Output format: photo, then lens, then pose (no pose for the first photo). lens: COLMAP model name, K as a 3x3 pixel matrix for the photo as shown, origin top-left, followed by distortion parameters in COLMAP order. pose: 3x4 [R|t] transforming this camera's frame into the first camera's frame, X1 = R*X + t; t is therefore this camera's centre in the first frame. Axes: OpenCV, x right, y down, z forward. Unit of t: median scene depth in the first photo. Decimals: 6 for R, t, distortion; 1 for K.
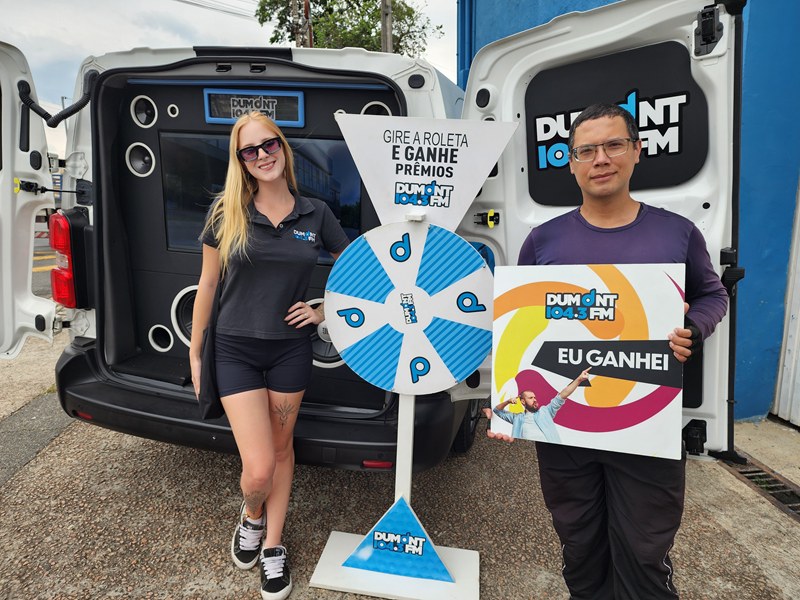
lens RADIAL K [[547.2, 0, 402.3], [0, 547.2, 304.5], [0, 0, 1]] dist [0.062242, -0.061637]
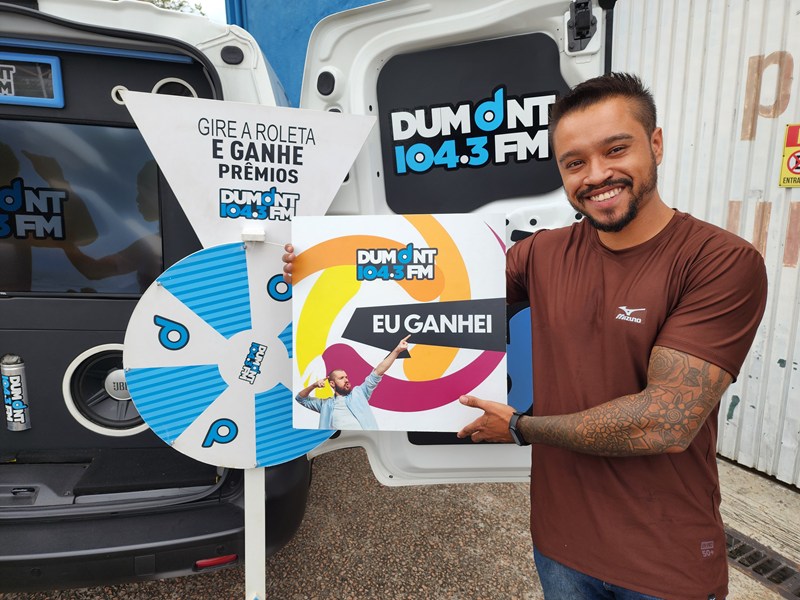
lens RADIAL K [[547.2, 0, 396.9], [0, 547.2, 300.5], [0, 0, 1]] dist [0.062242, -0.061637]
pose [[0.927582, -0.078596, 0.365260, -0.074241], [0.075659, 0.996883, 0.022370, -0.071851], [-0.365880, 0.006885, 0.930637, 0.223960]]
